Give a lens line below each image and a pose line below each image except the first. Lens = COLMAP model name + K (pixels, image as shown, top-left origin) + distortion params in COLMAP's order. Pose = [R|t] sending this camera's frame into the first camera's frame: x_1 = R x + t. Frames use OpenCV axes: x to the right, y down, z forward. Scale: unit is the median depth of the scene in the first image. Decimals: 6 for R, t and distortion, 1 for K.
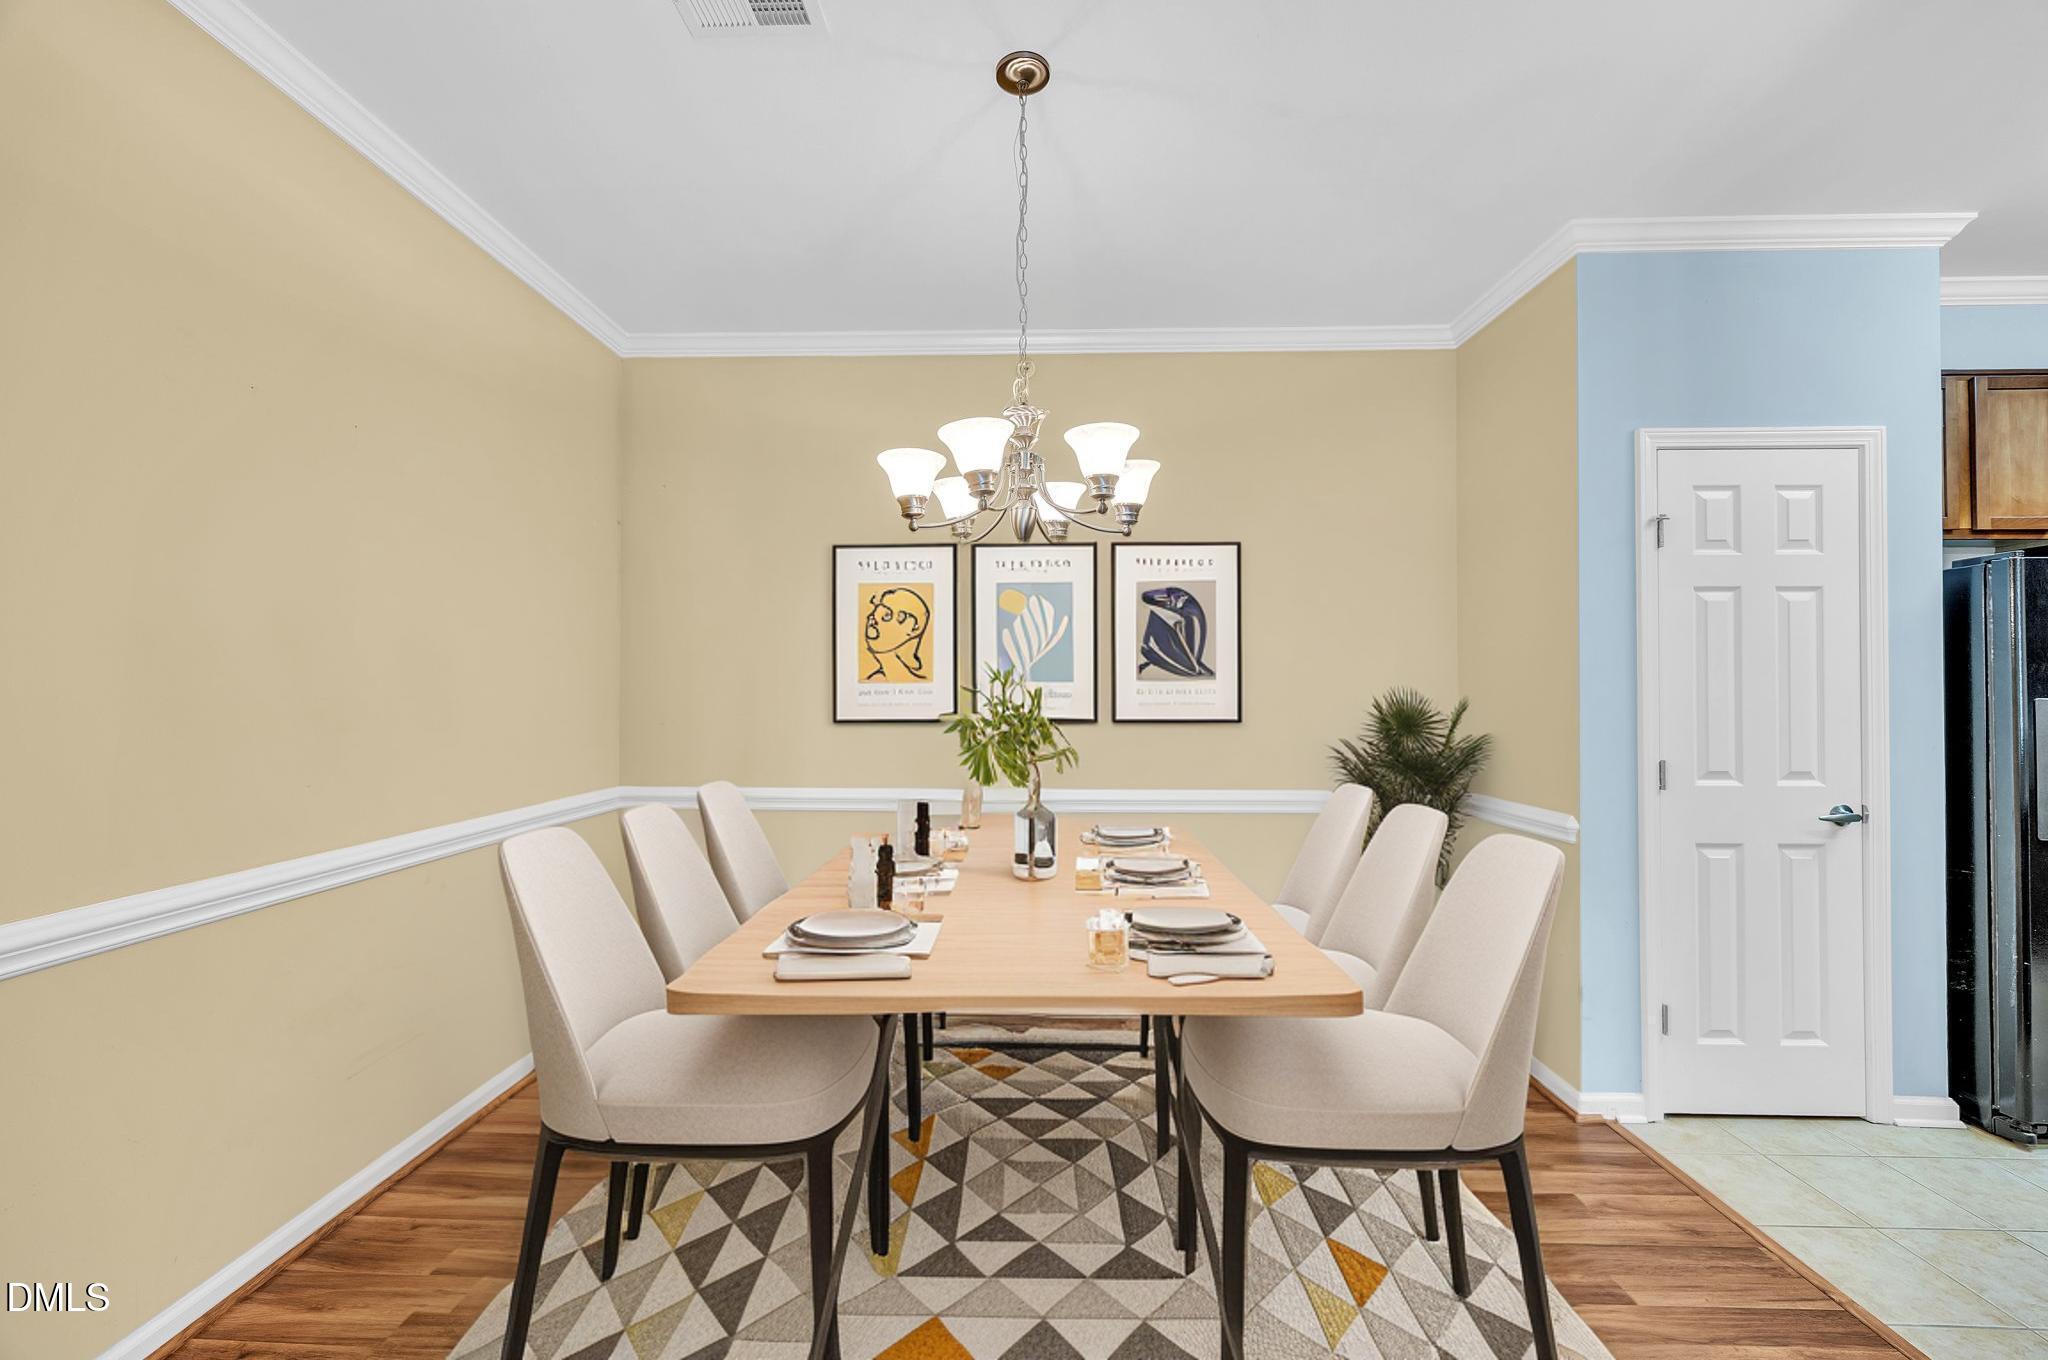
lens RADIAL K [[776.5, 0, 1024.0], [0, 776.5, 682.6], [0, 0, 1]] dist [-0.002650, 0.000098]
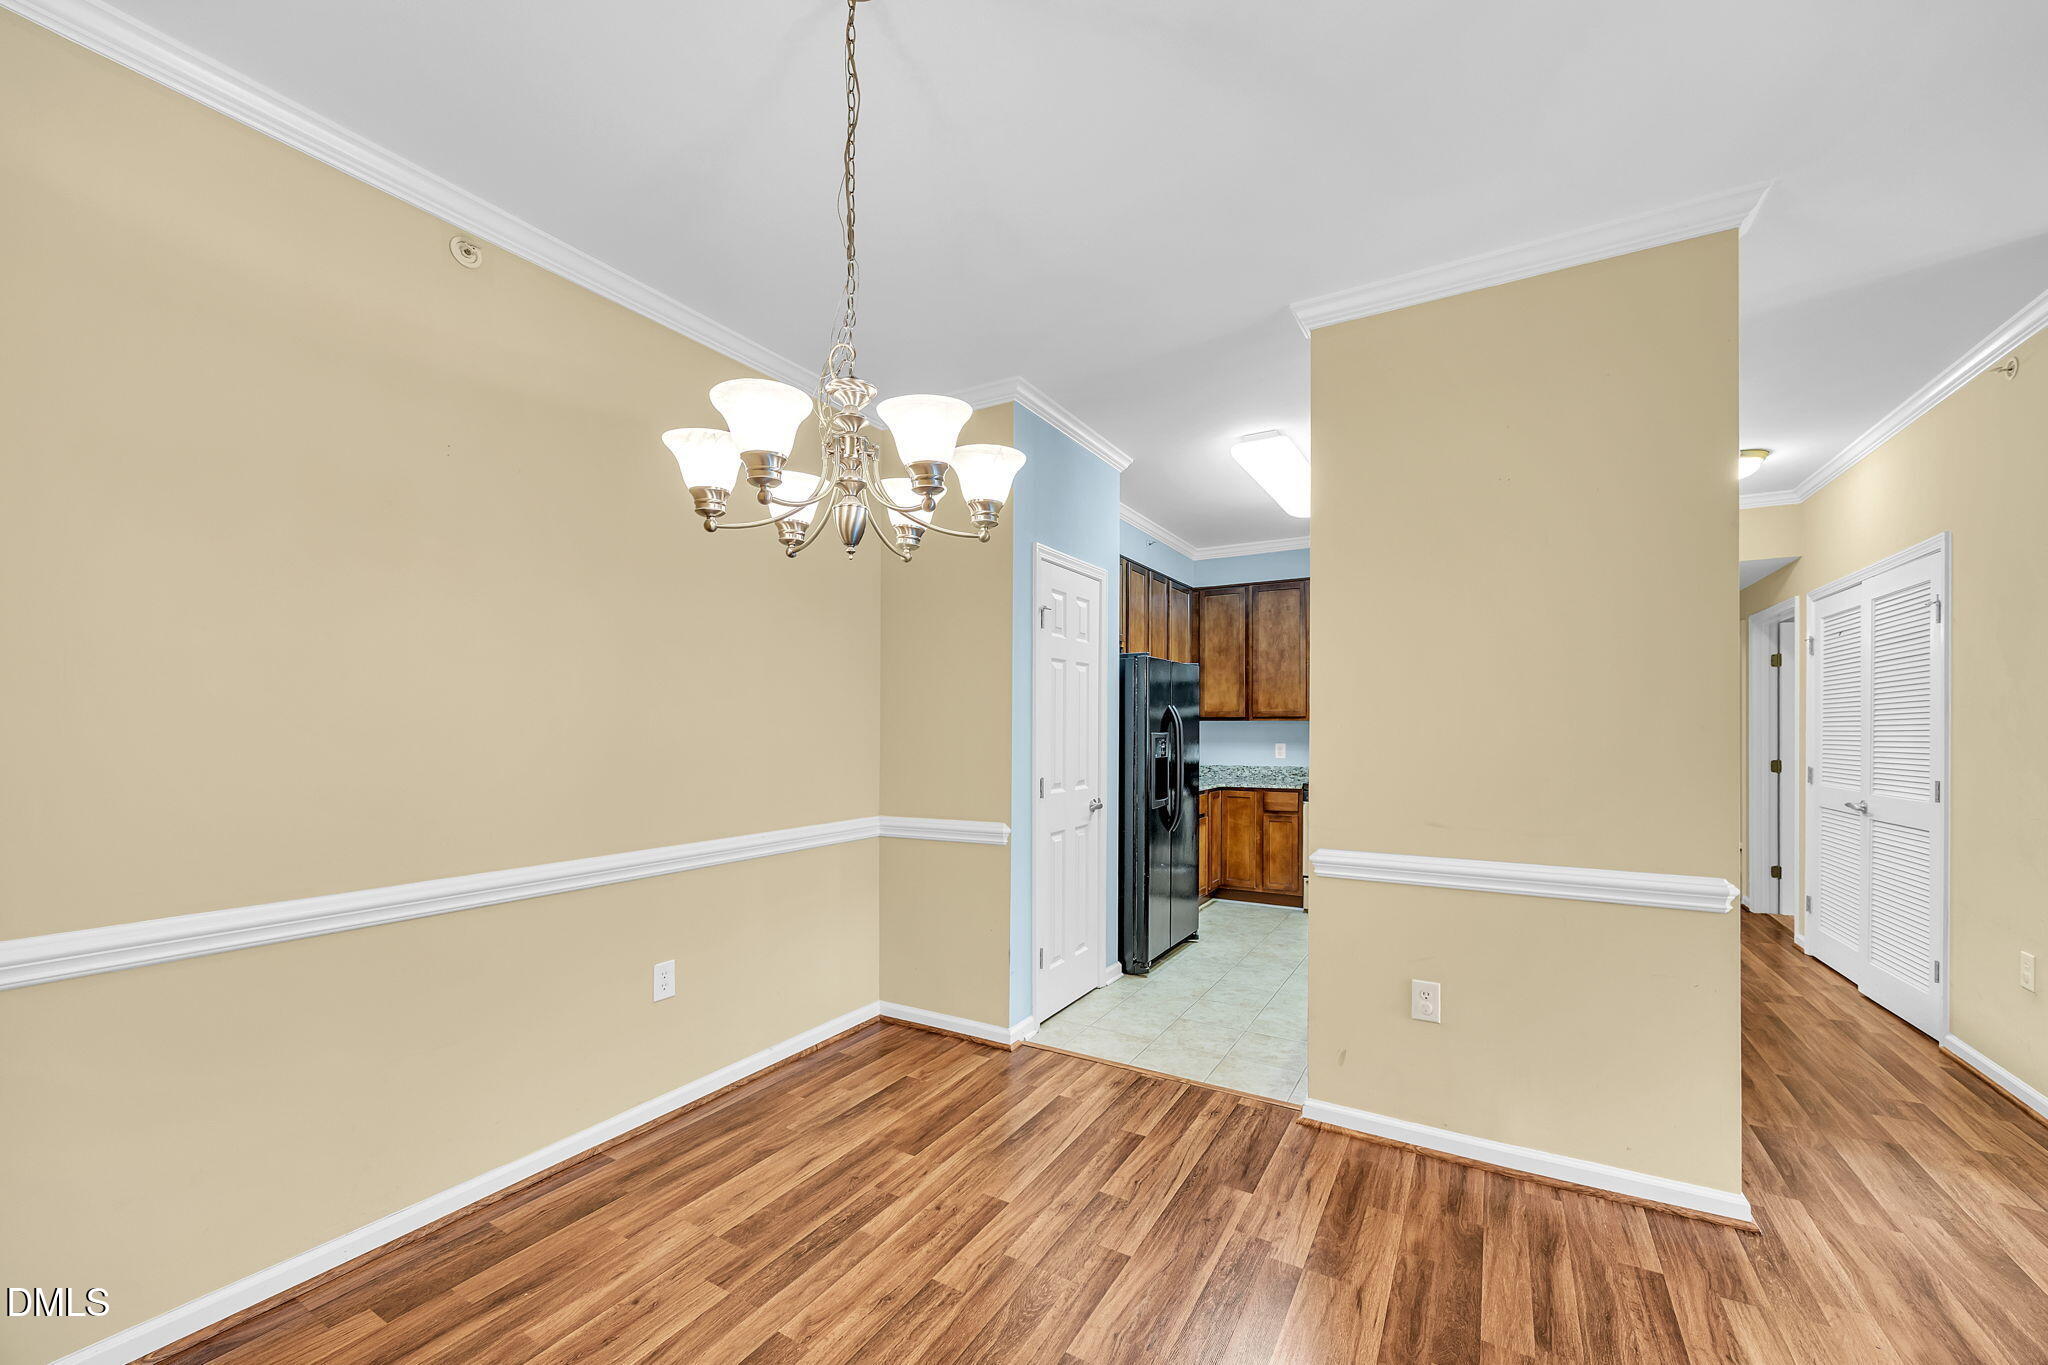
lens RADIAL K [[790.5, 0, 1009.4], [0, 790.5, 729.6], [0, 0, 1]] dist [-0.000562, 0.000039]
pose [[0.494381, -0.001445, 0.869244, -0.482890], [-0.011901, 0.999894, 0.008431, -0.000366], [-0.869164, -0.014513, 0.494312, 0.340877]]
